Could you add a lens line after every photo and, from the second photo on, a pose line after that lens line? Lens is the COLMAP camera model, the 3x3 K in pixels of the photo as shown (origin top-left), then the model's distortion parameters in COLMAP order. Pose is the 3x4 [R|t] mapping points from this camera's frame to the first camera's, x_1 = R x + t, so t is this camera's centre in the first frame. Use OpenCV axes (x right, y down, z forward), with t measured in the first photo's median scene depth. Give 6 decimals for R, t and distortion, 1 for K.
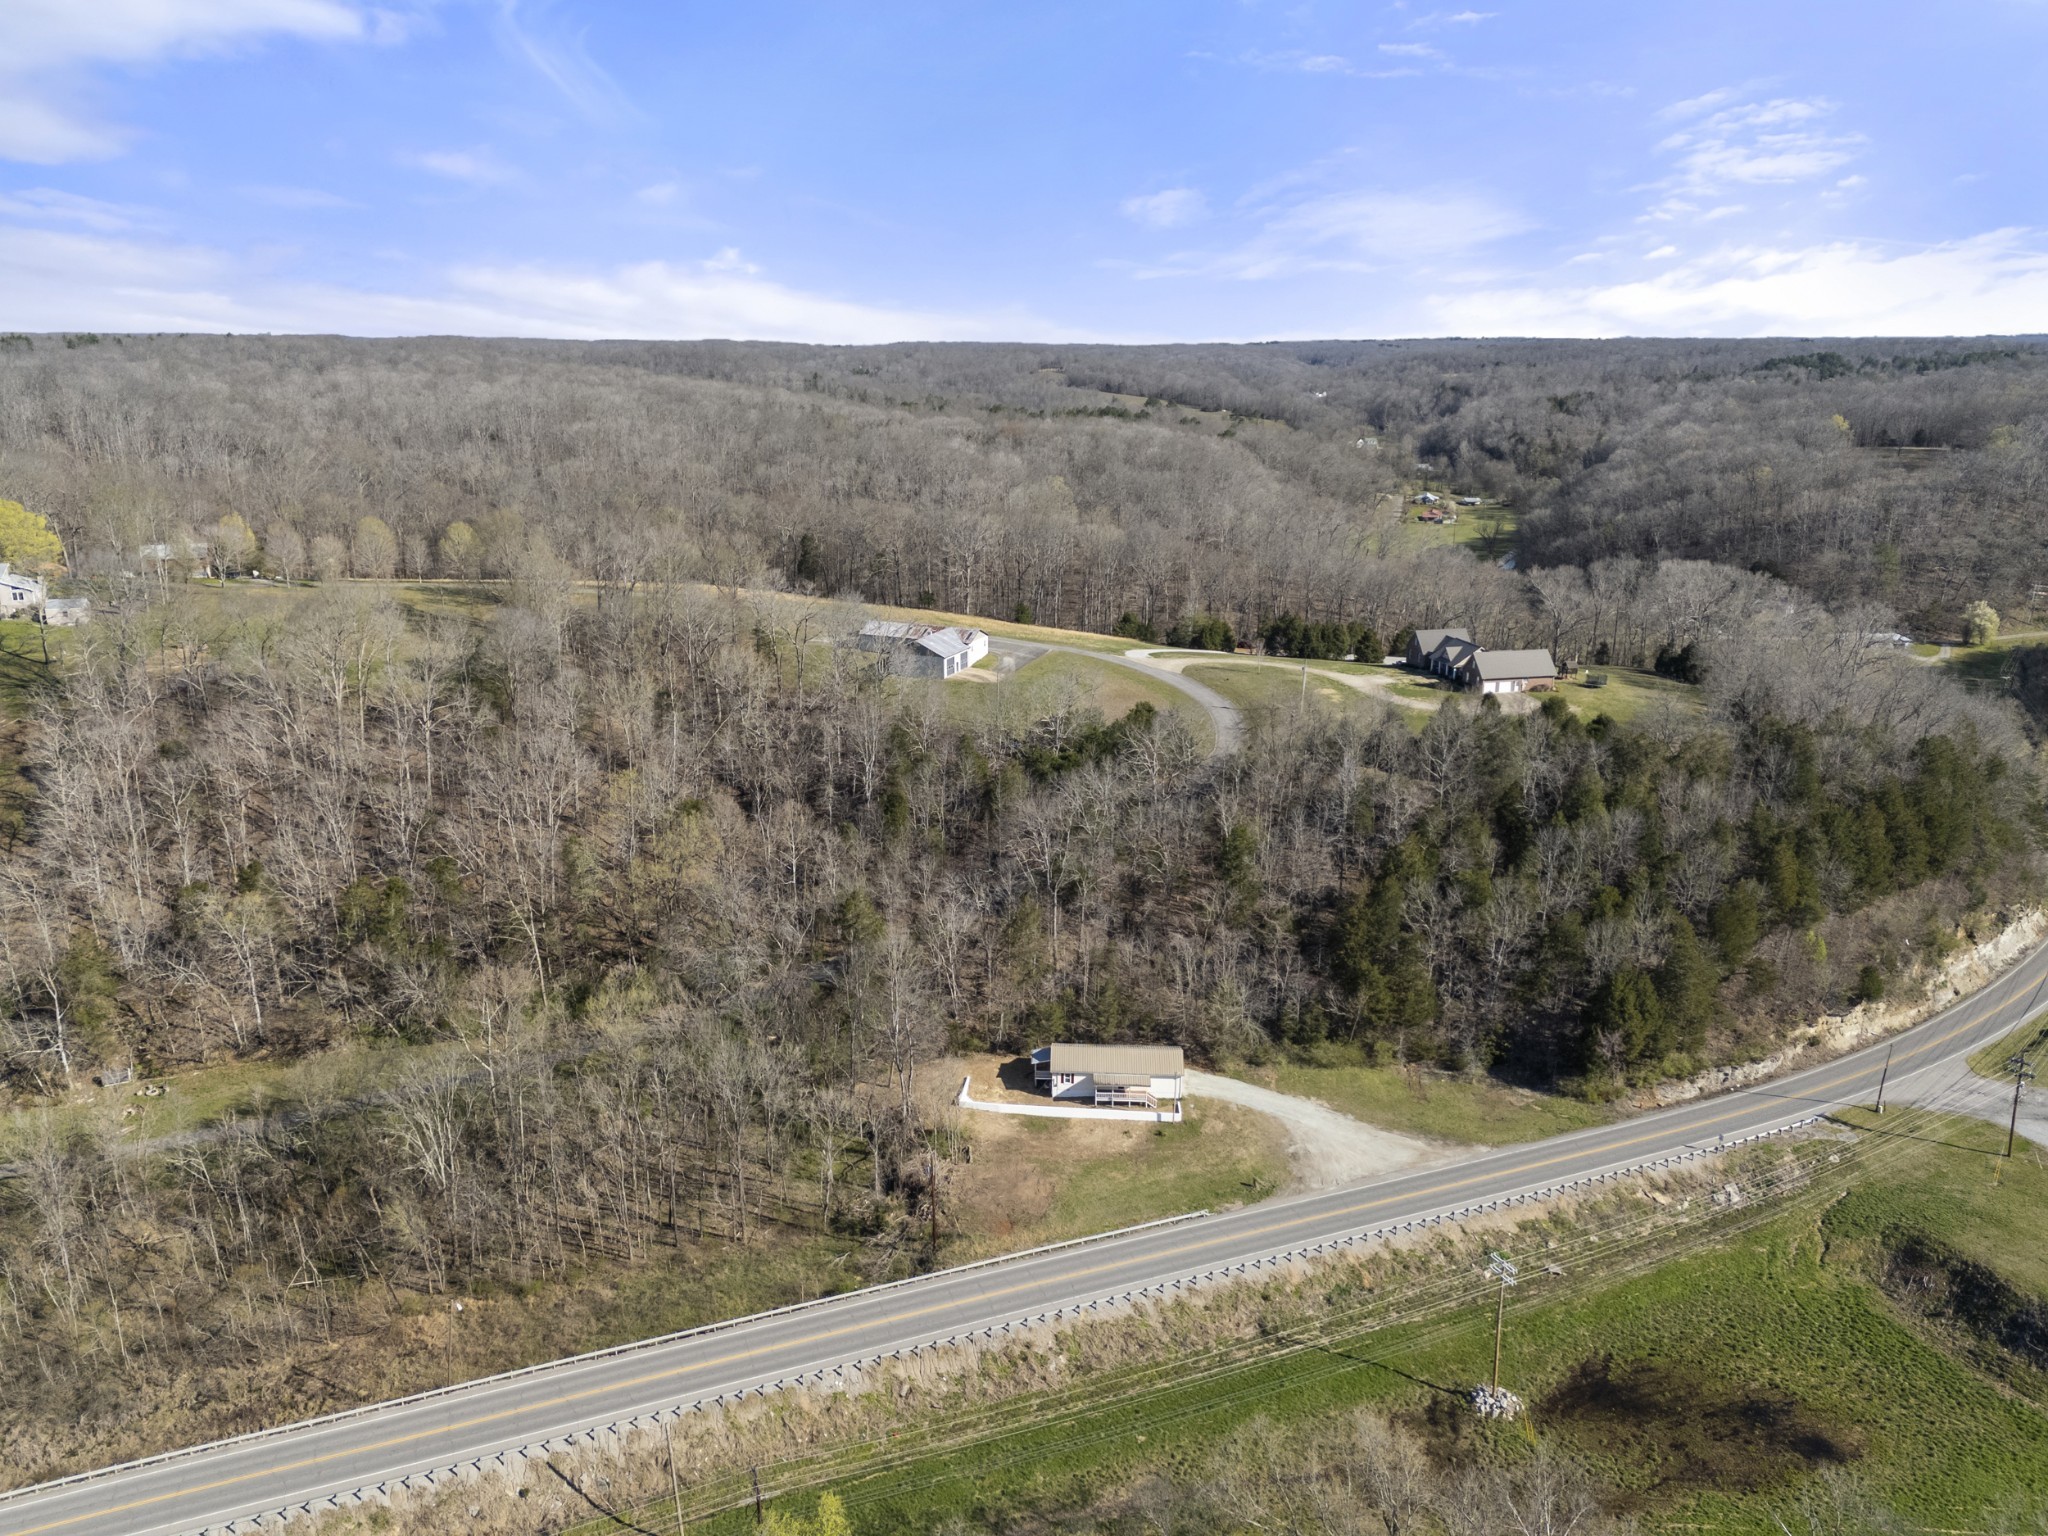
lens RADIAL K [[1472.1, 0, 1033.0], [0, 1472.1, 768.6], [0, 0, 1]] dist [0.088687, -0.104813]
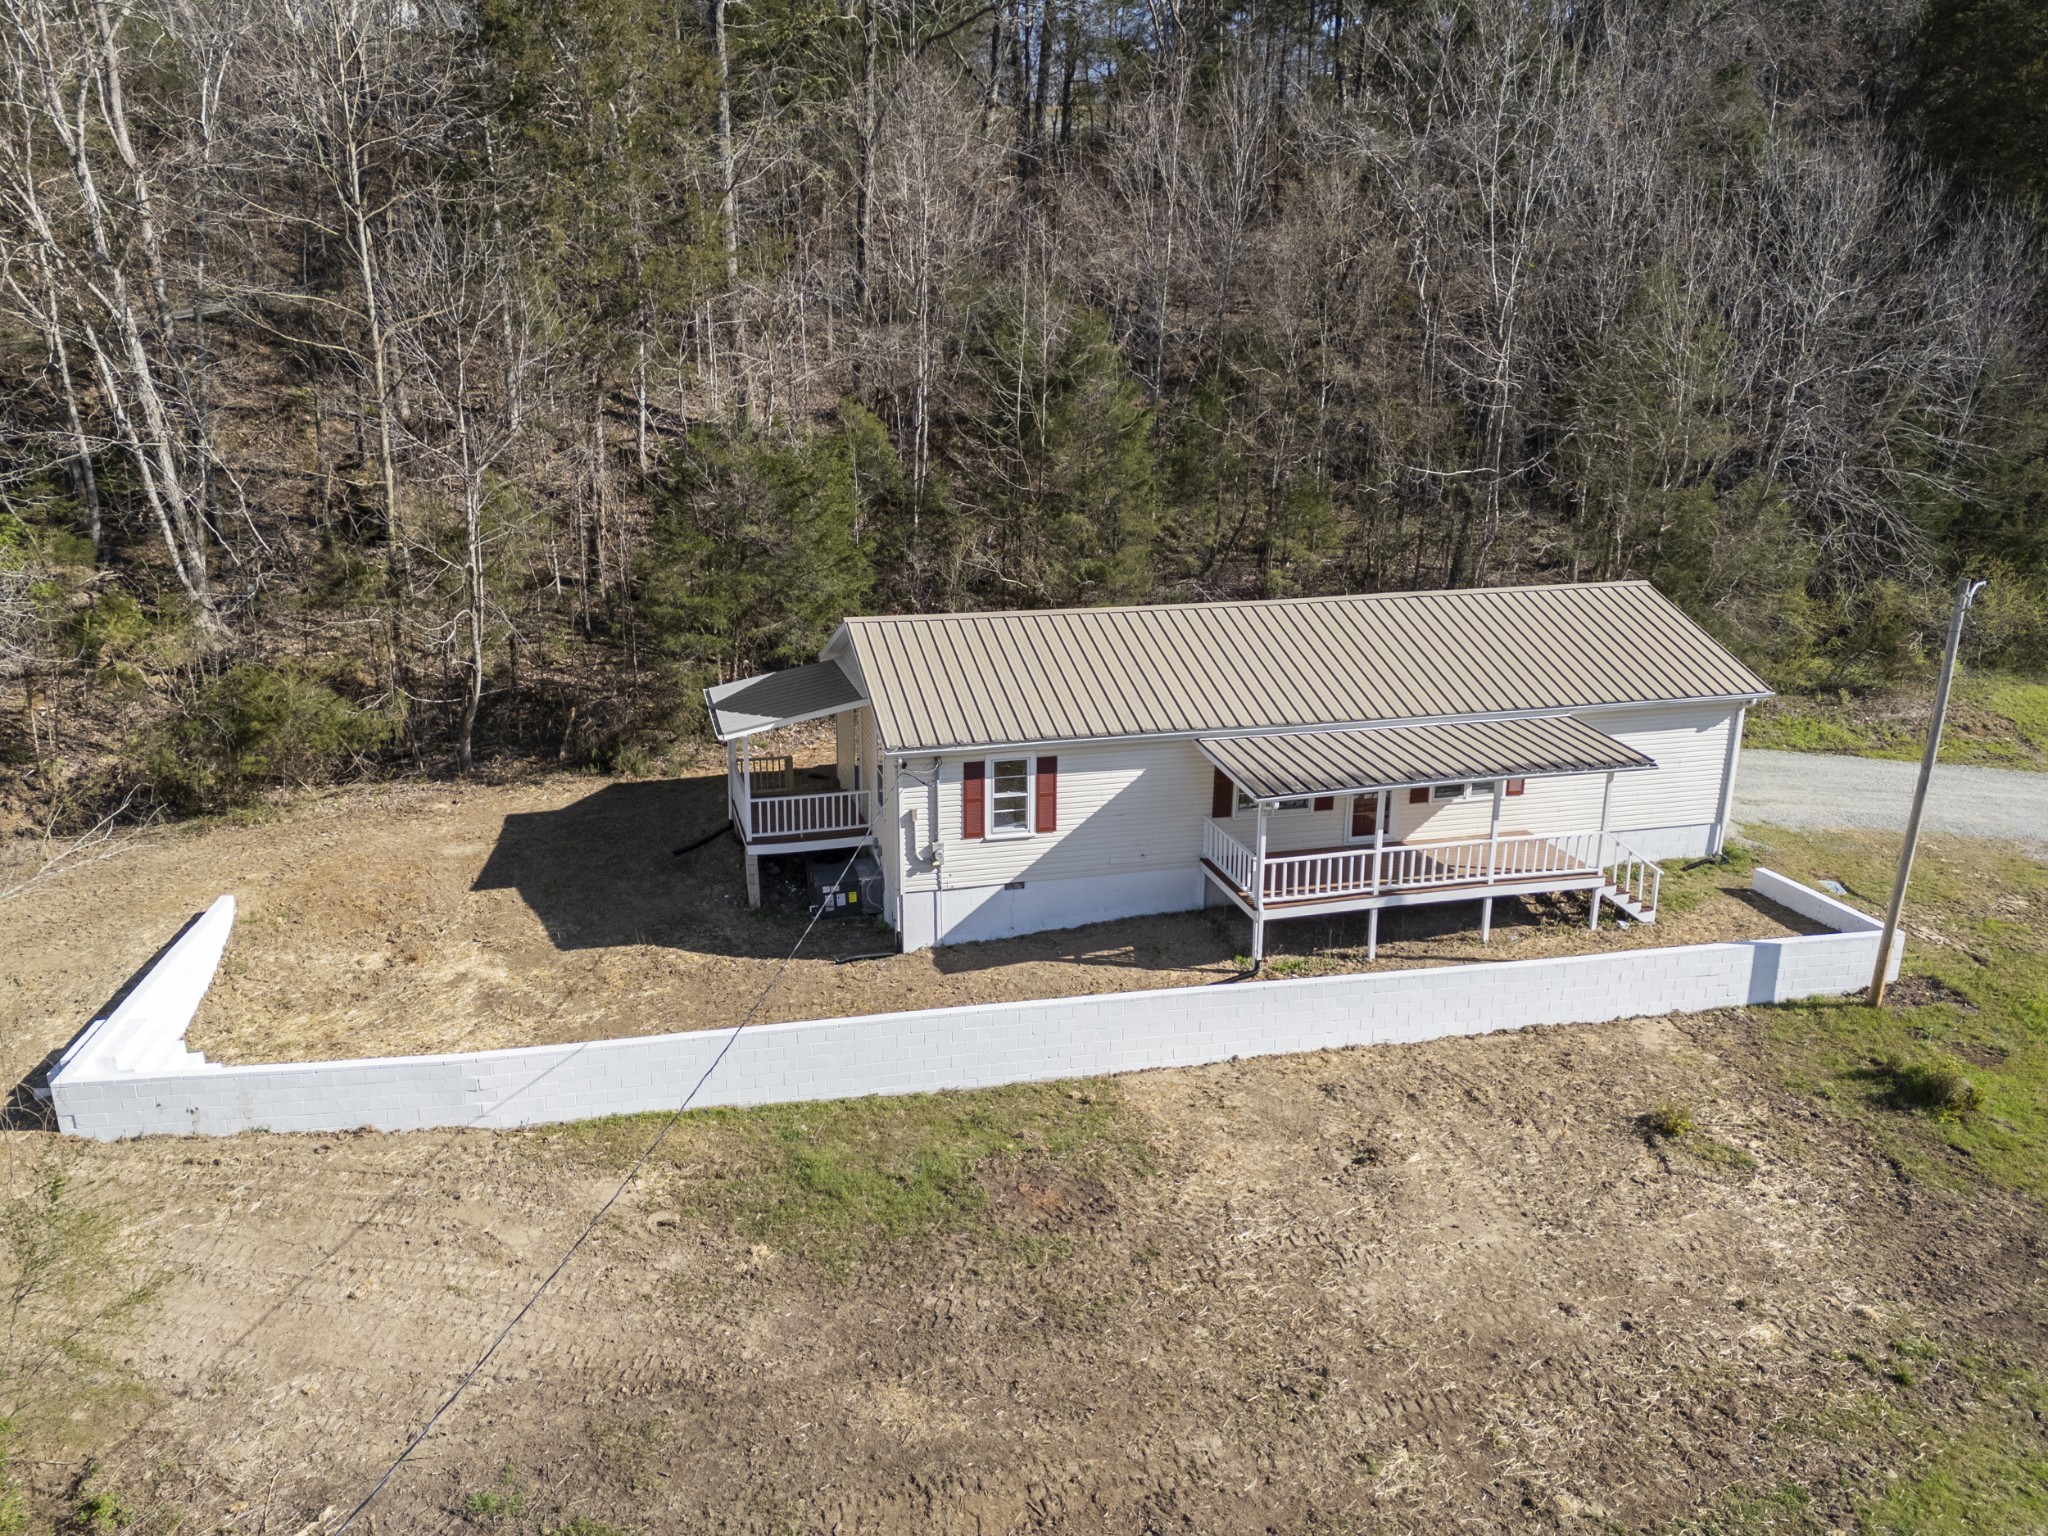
lens RADIAL K [[1472.1, 0, 1033.0], [0, 1472.1, 768.6], [0, 0, 1]] dist [0.088687, -0.104813]
pose [[0.954205, -0.083328, 0.287313, -0.013337], [0.081897, 0.996496, 0.017015, 0.201359], [-0.287724, 0.007294, 0.957686, 0.855906]]
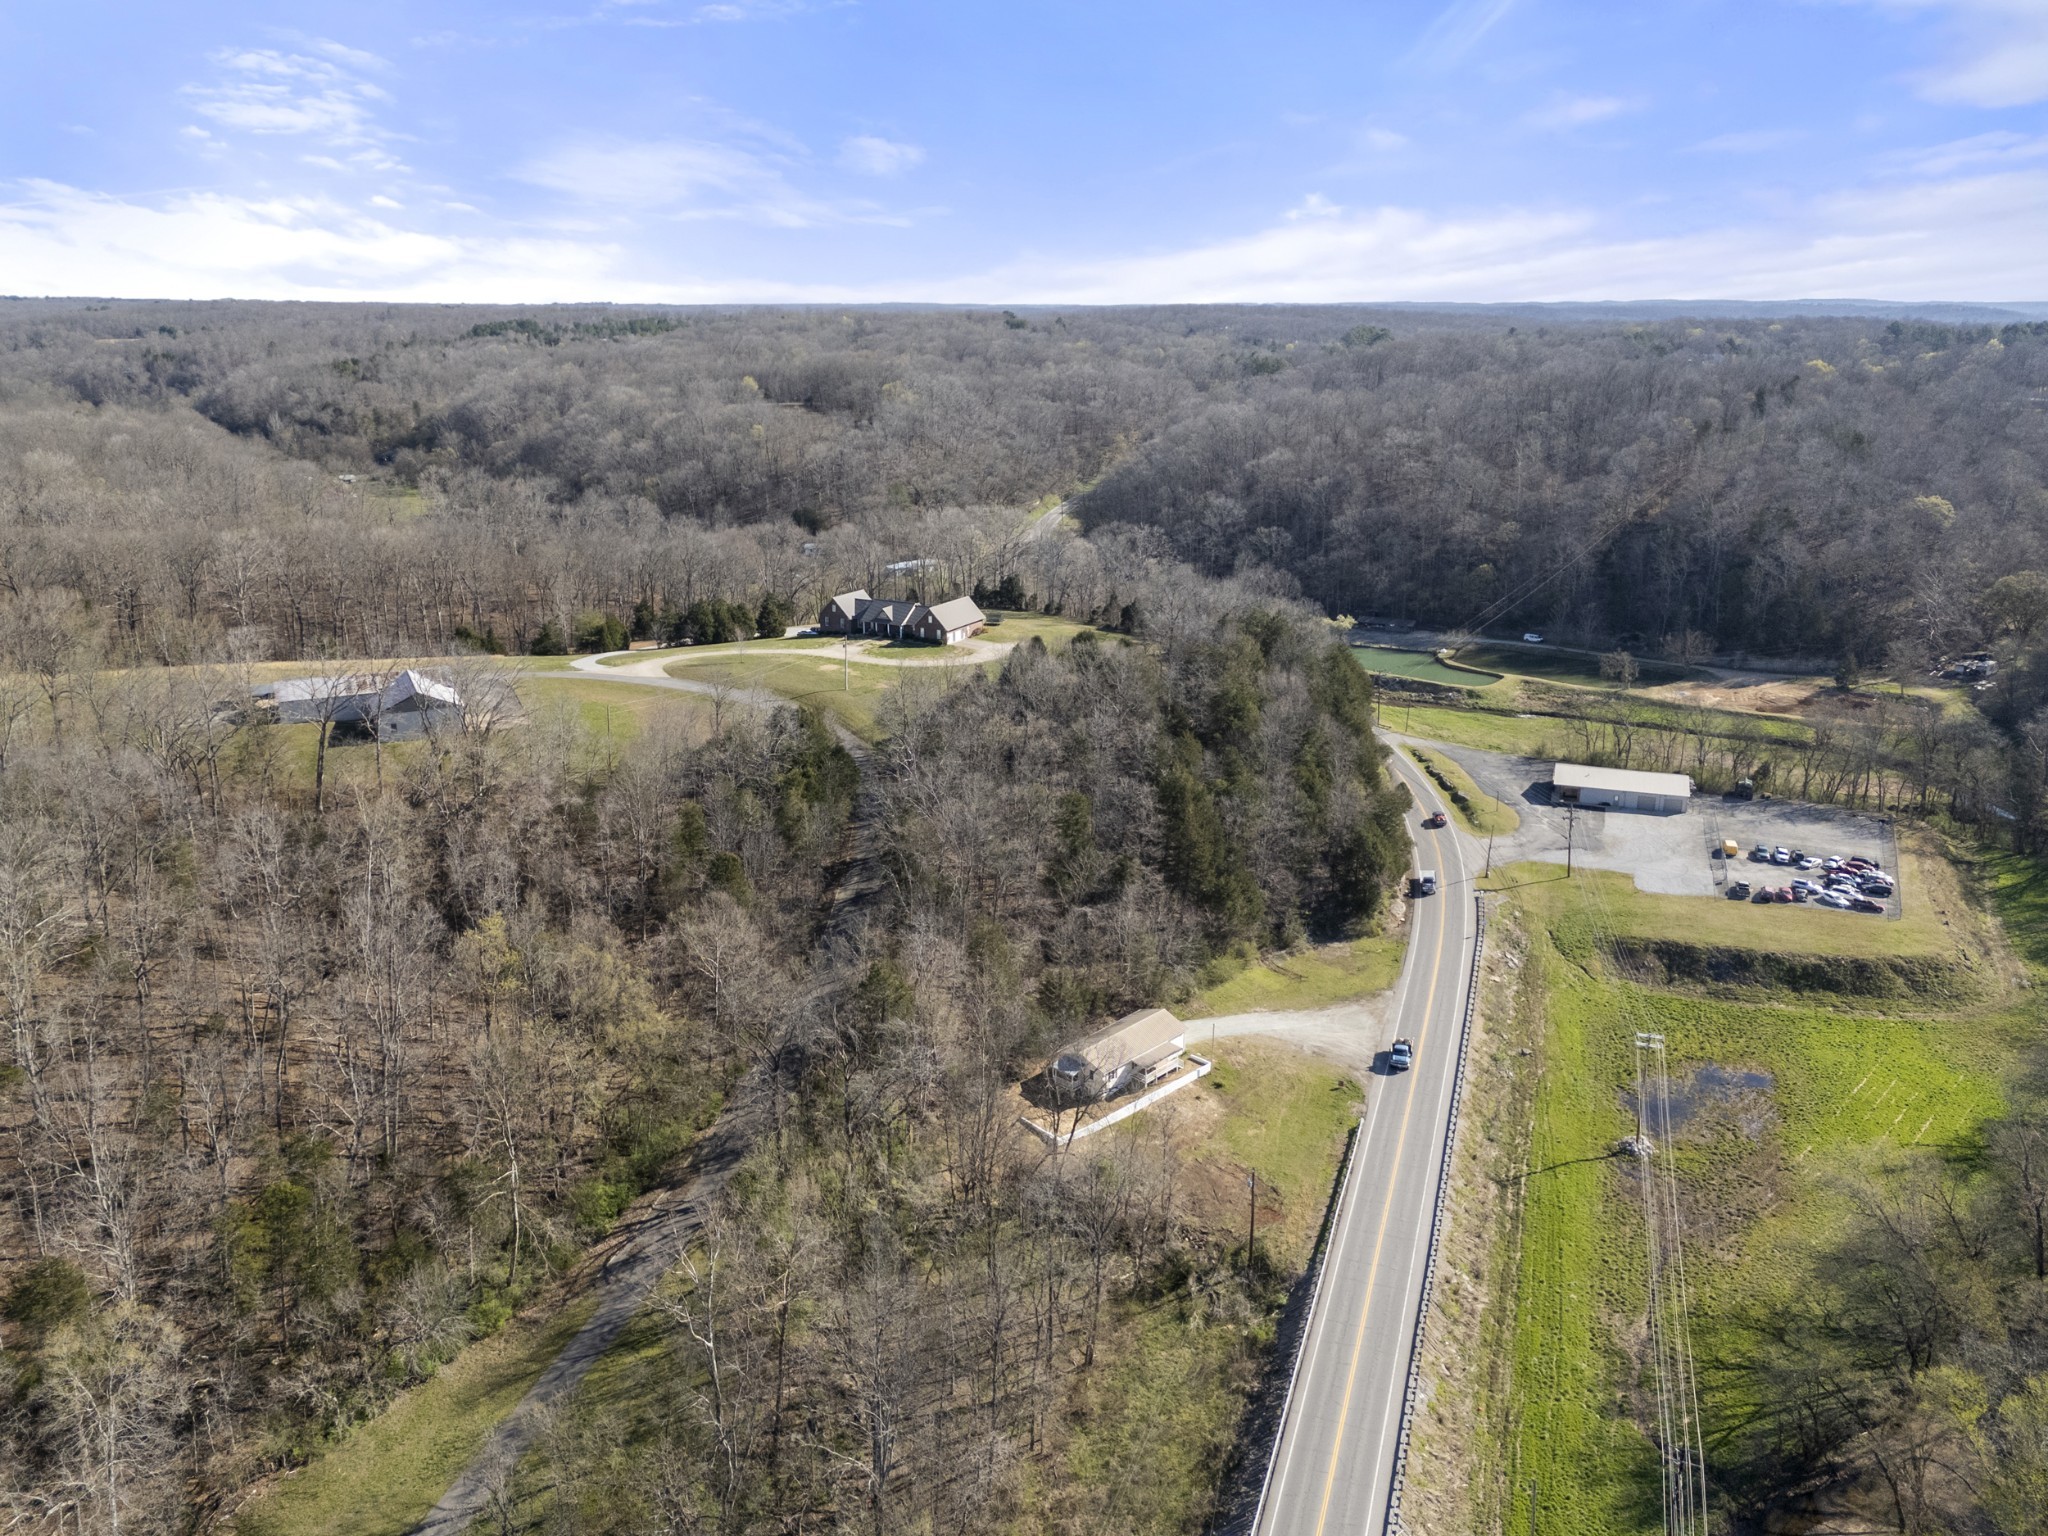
lens RADIAL K [[1472.1, 0, 1033.0], [0, 1472.1, 768.6], [0, 0, 1]] dist [0.088687, -0.104813]
pose [[0.662298, -0.222394, 0.715473, -0.644053], [0.207393, 0.972035, 0.110163, -0.099690], [-0.719964, 0.075423, 0.689900, 0.349578]]
